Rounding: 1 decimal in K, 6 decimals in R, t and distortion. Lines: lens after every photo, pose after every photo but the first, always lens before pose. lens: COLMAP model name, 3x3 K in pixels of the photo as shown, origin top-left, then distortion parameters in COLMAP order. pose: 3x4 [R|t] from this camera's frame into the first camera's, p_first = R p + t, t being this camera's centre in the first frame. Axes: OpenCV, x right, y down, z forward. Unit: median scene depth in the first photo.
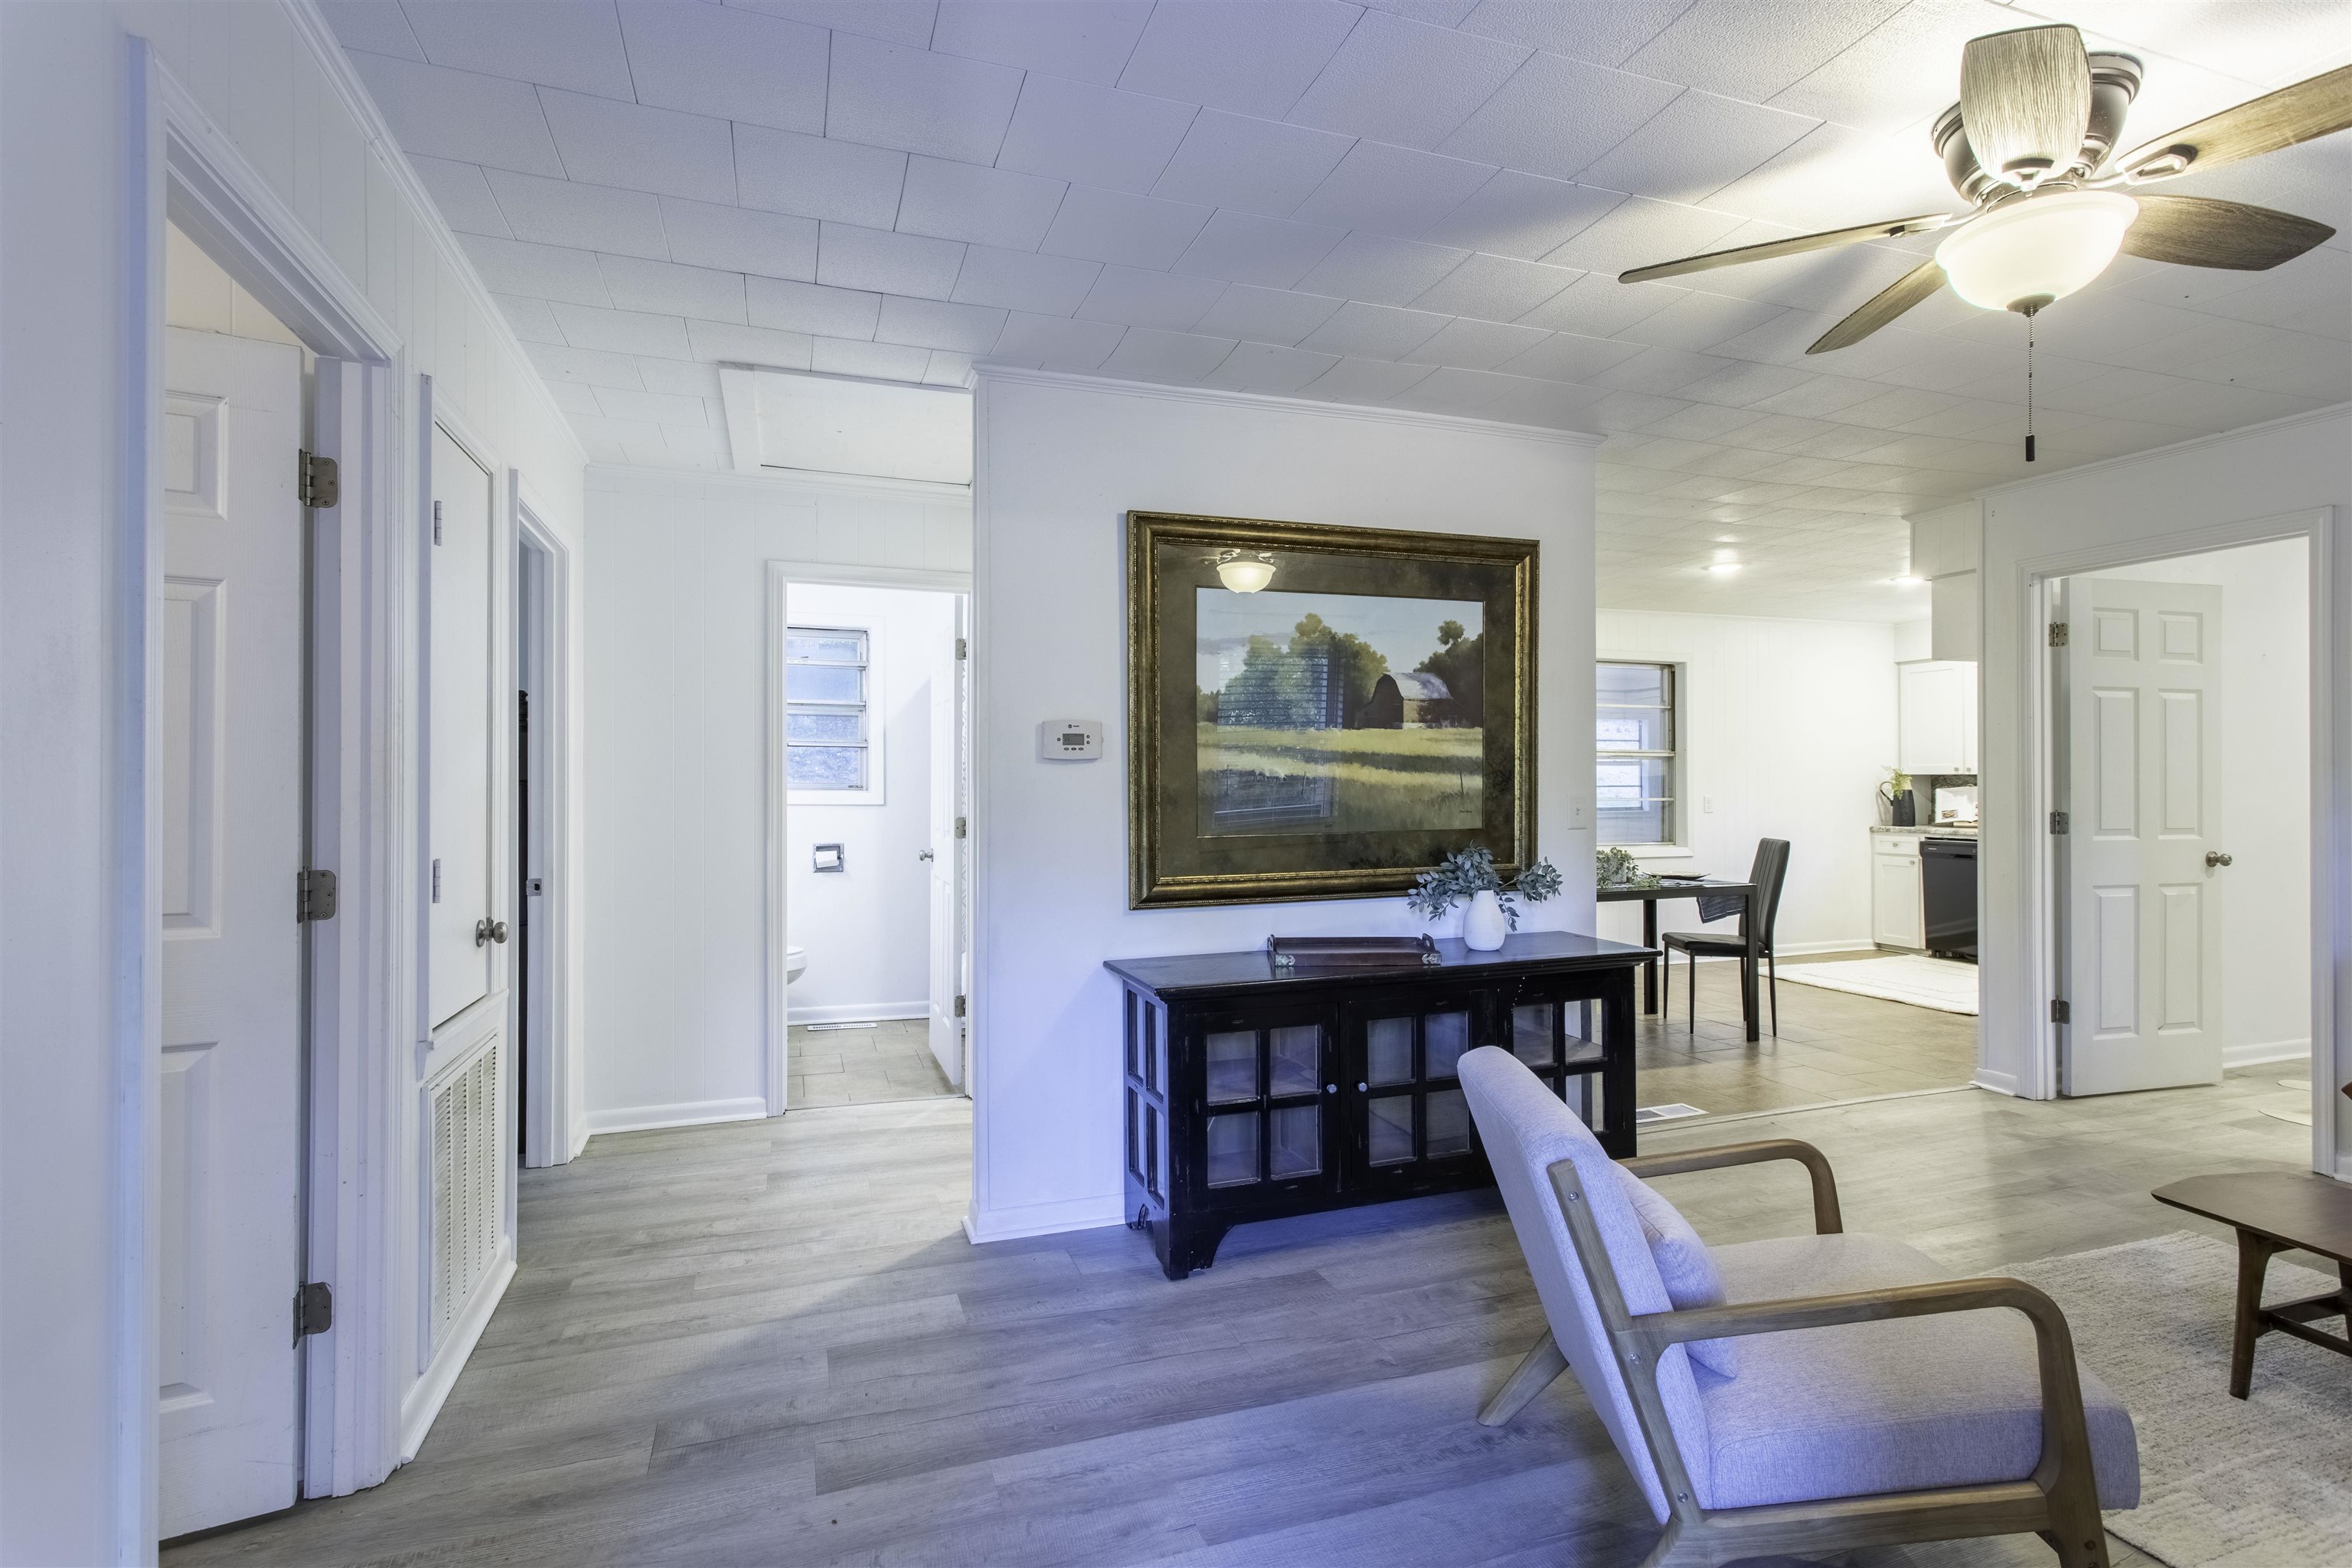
lens RADIAL K [[1116.9, 0, 1153.4], [0, 1116.9, 779.1], [0, 0, 1]] dist [0.001396, 0.001144]
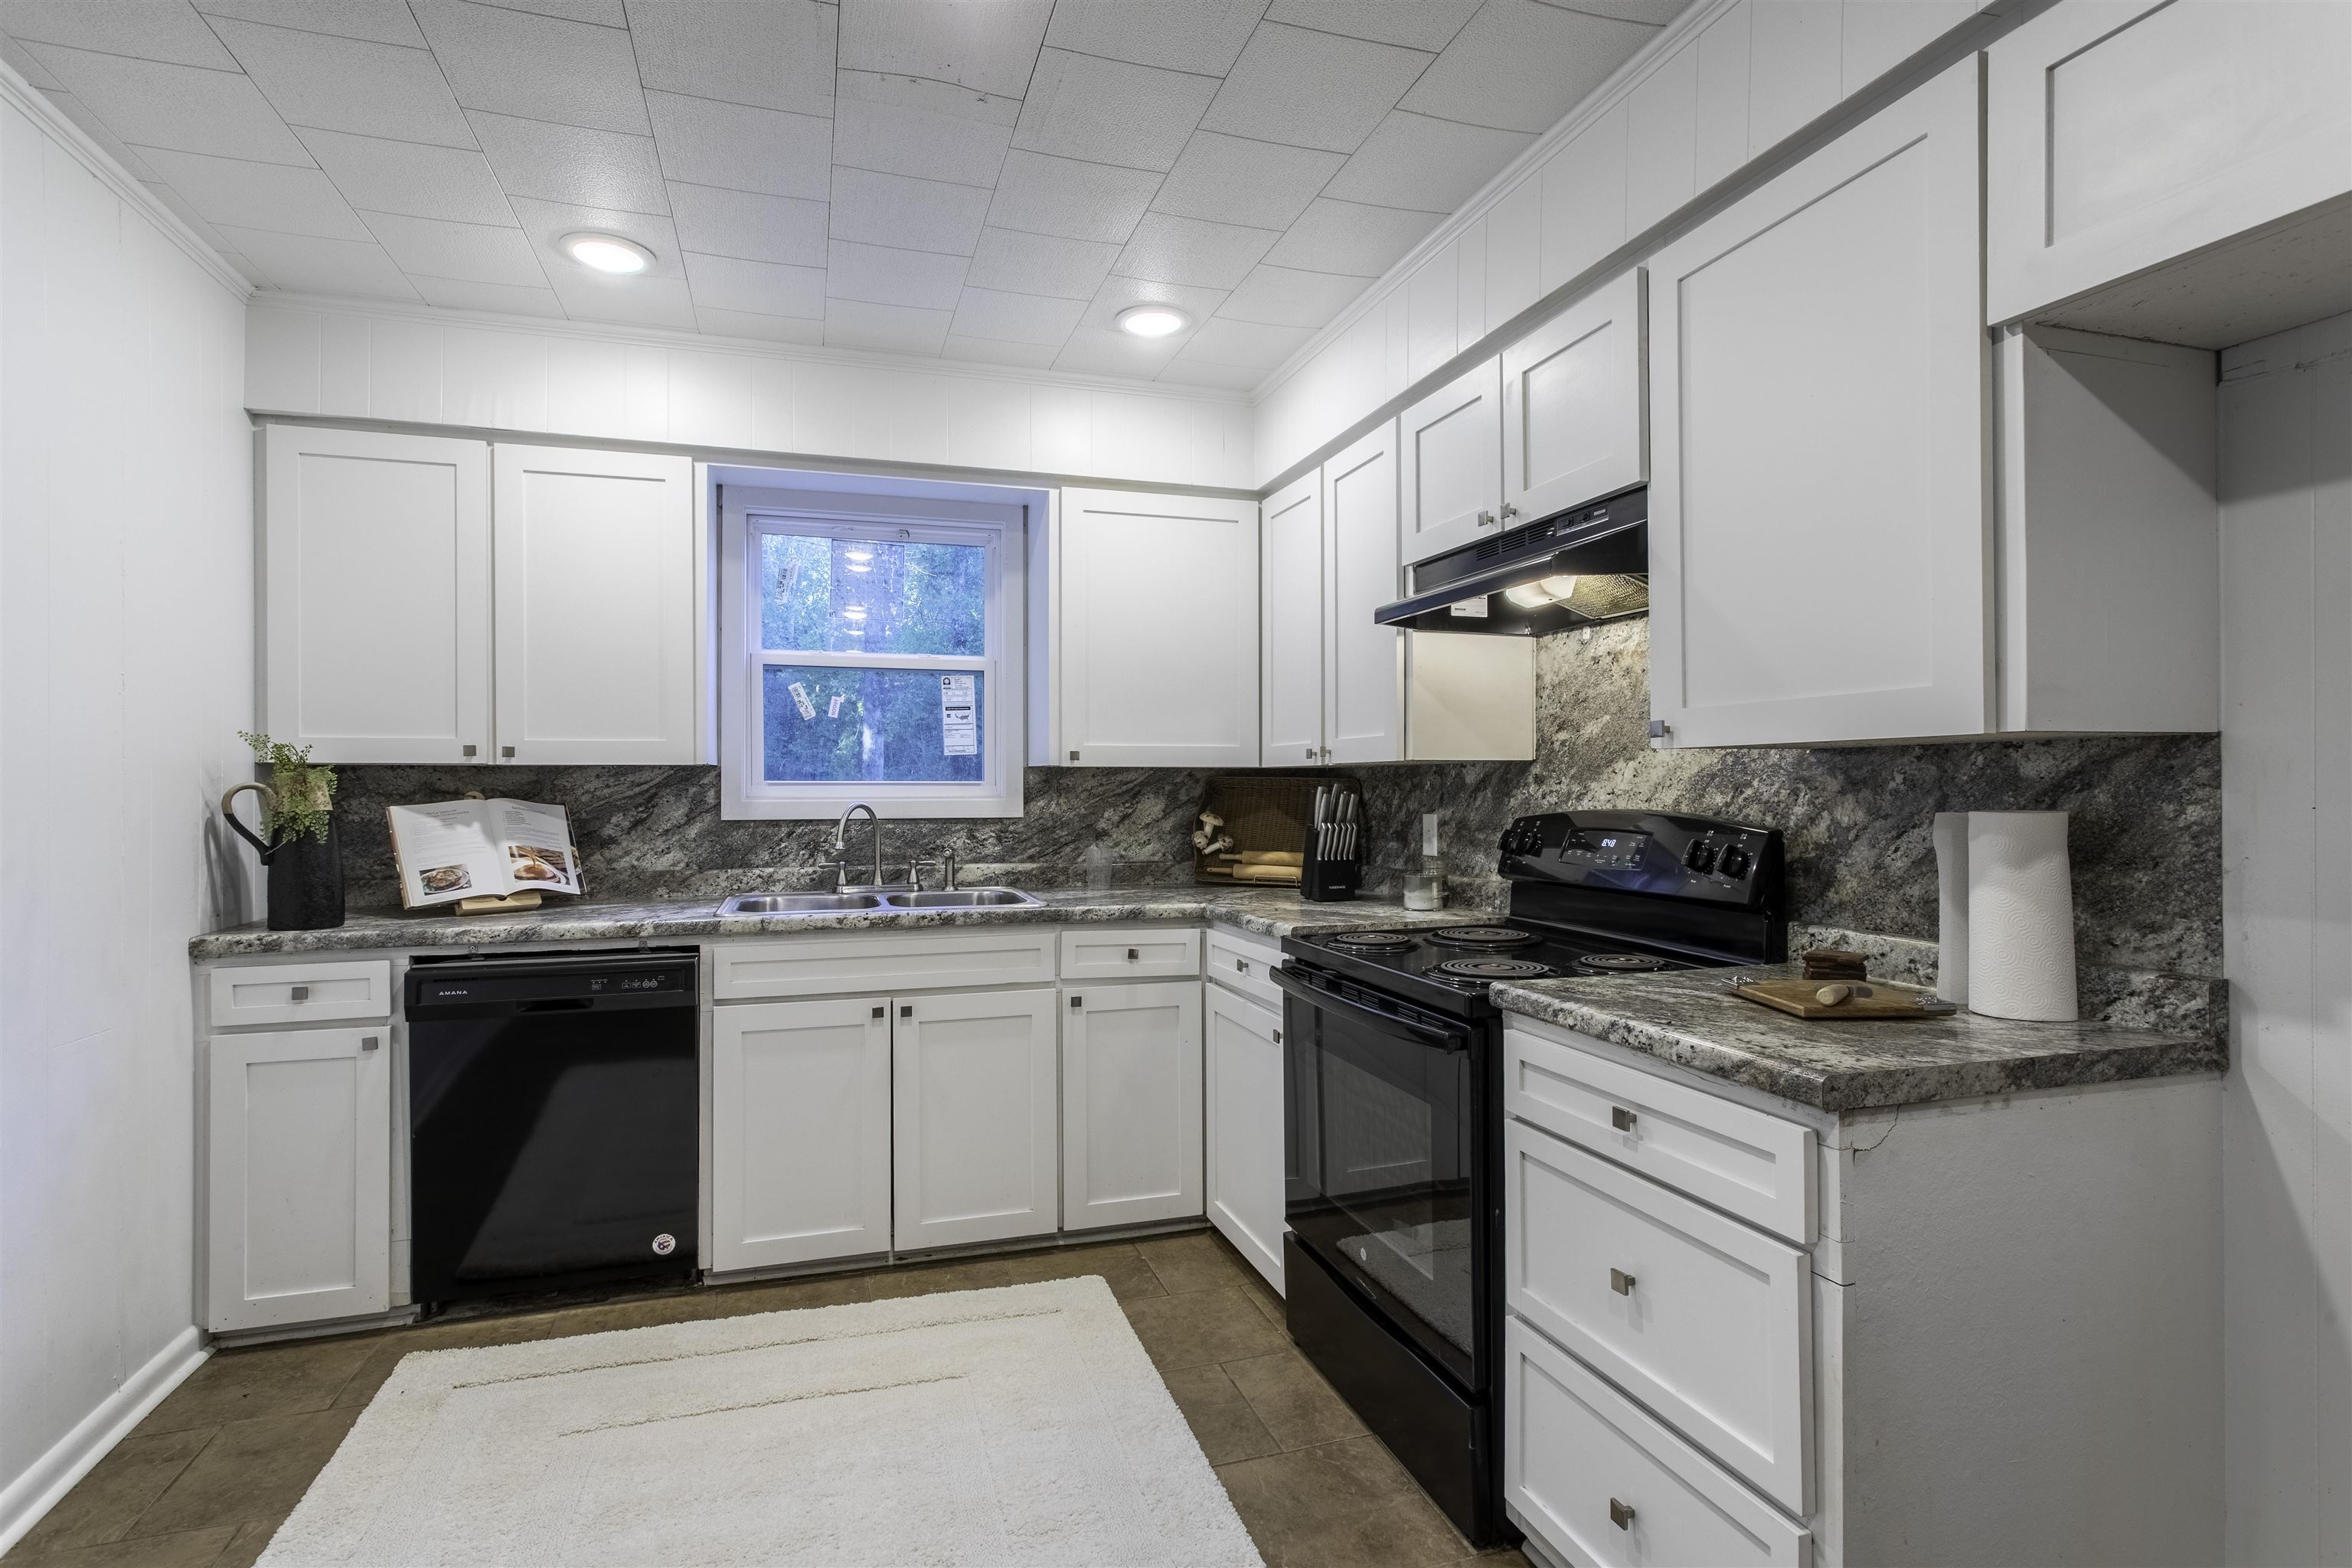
lens RADIAL K [[1099.3, 0, 1174.4], [0, 1099.3, 780.4], [0, 0, 1]] dist [-0.000009, 0.000676]
pose [[-0.001432, 0.003545, 0.999993, 0.858896], [-0.002528, 0.999991, -0.003548, 0.003412], [-0.999996, -0.002533, -0.001423, 1.796084]]
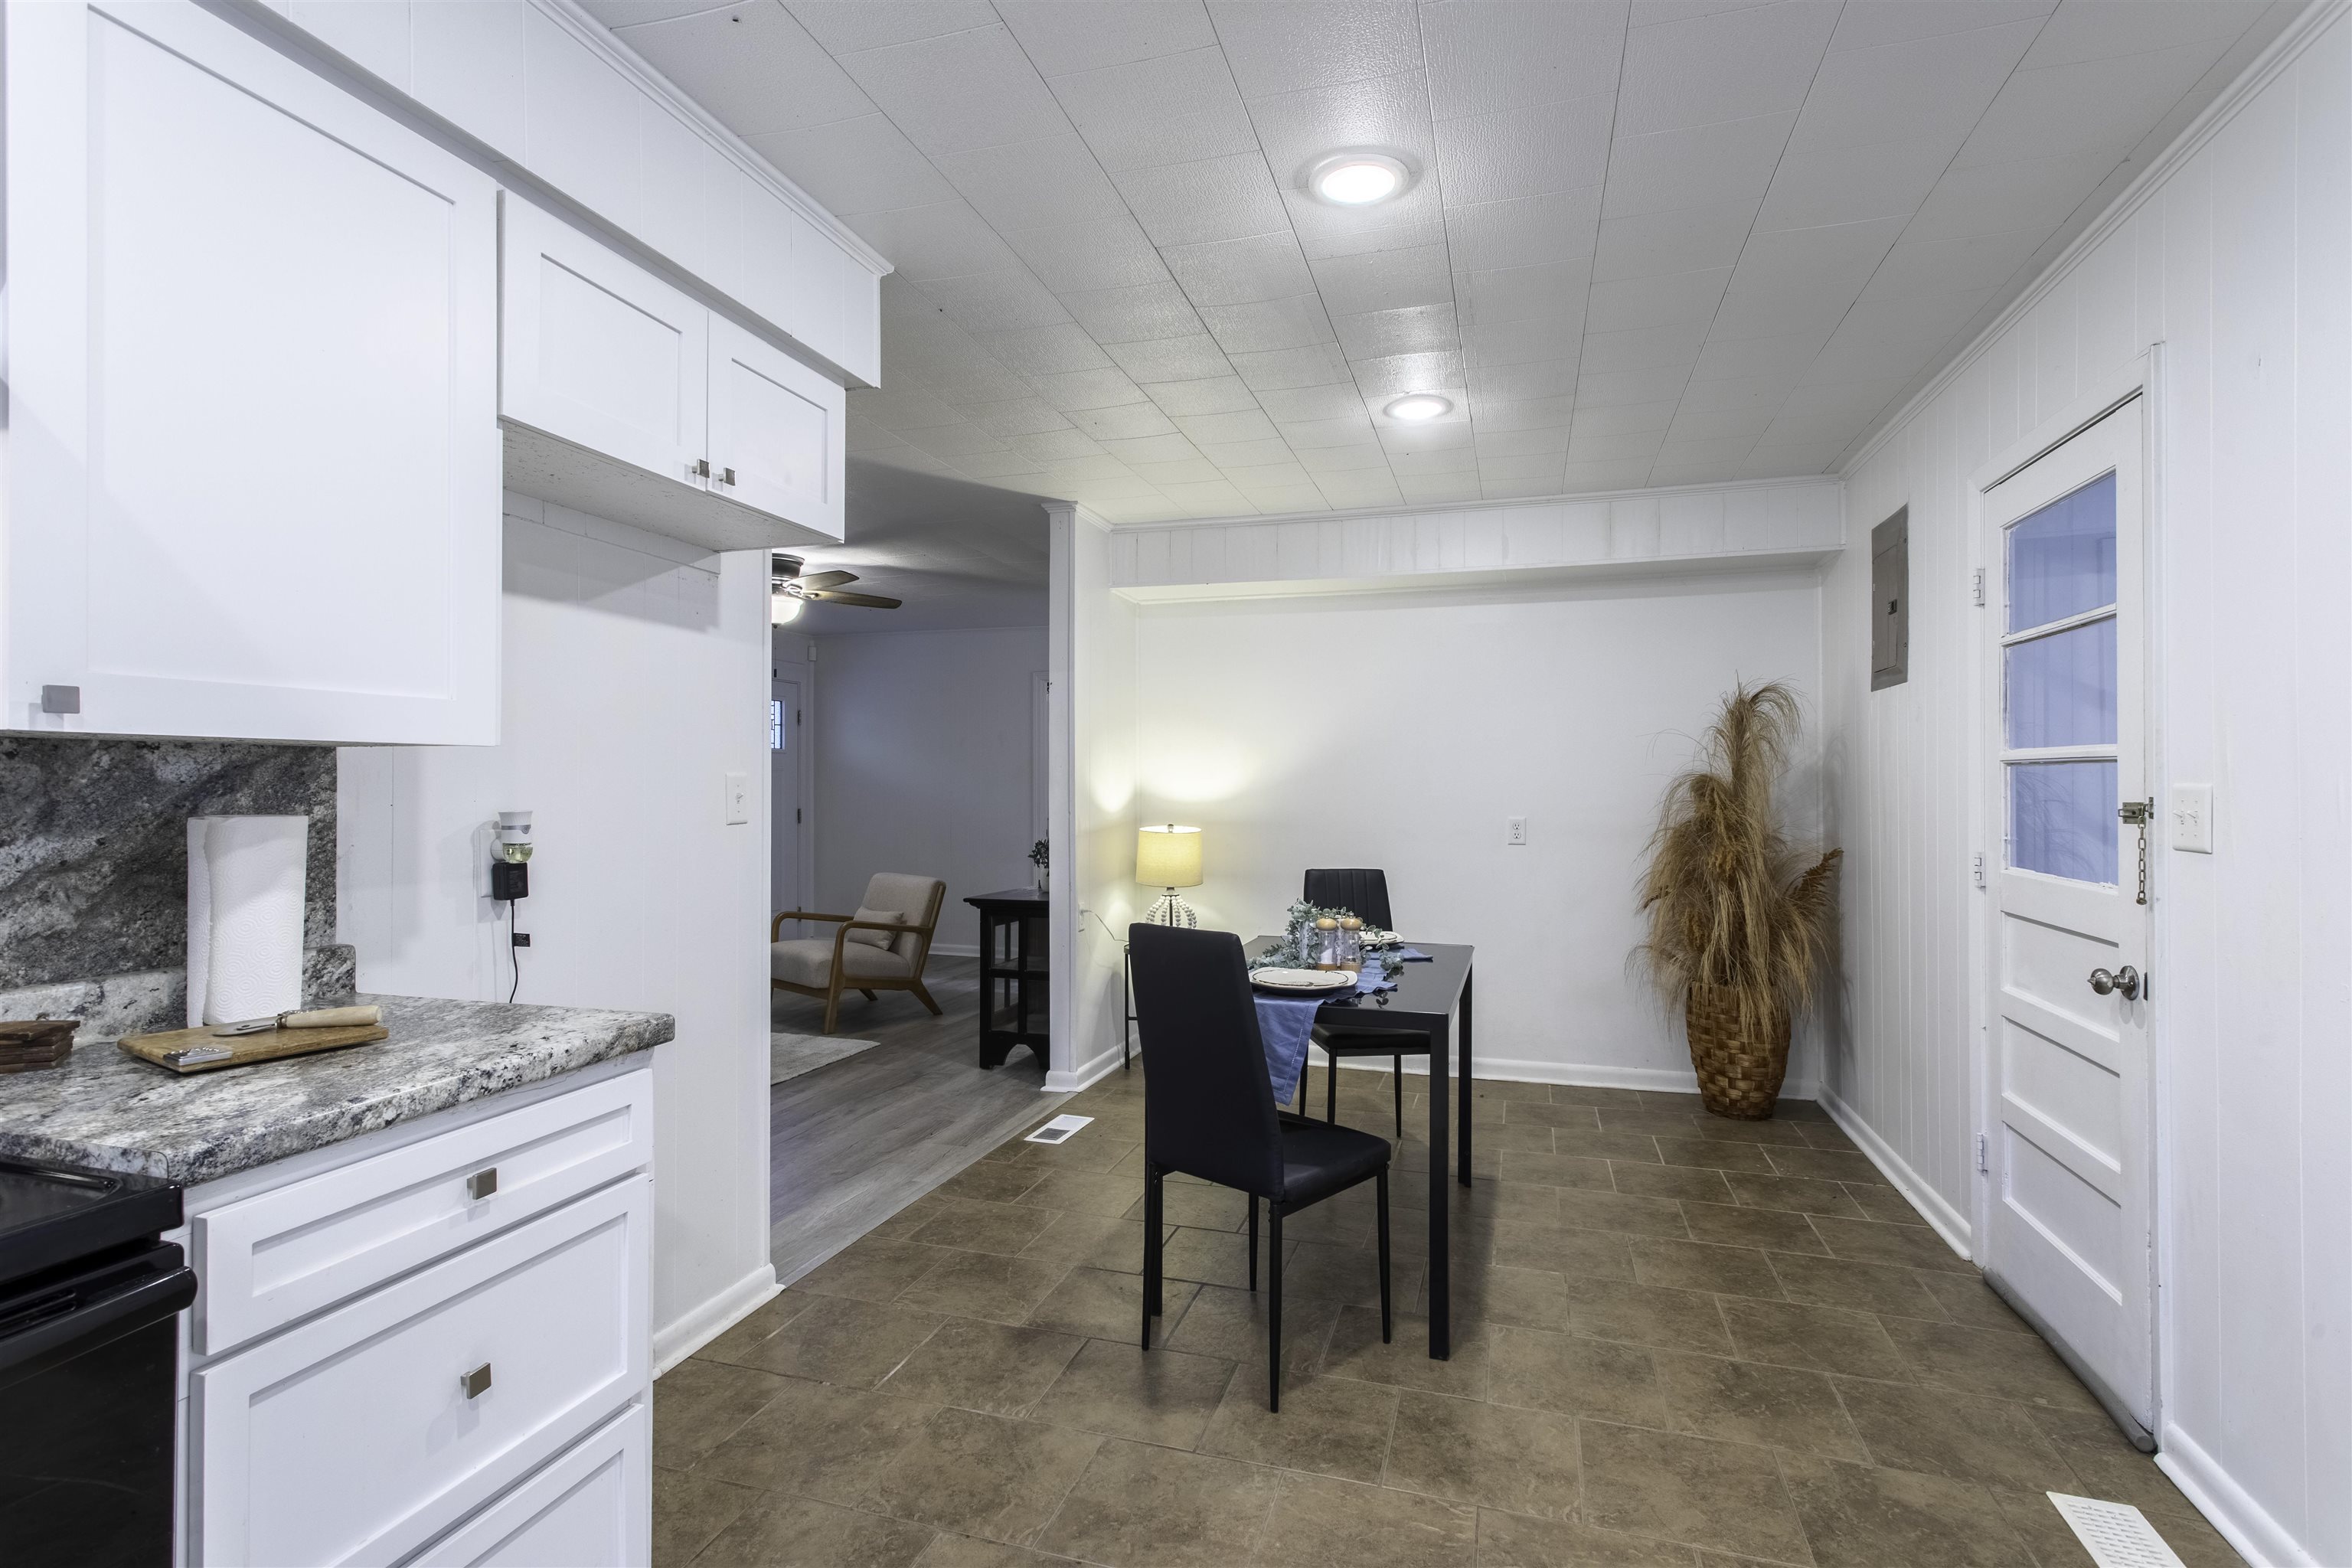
lens RADIAL K [[1131.7, 0, 1175.1], [0, 1131.7, 779.4], [0, 0, 1]] dist [0.003159, 0.001837]
pose [[-0.583213, -0.004173, -0.812309, 1.458790], [0.003451, 0.999965, -0.007615, 0.003721], [0.812312, -0.007244, -0.583178, 2.023903]]
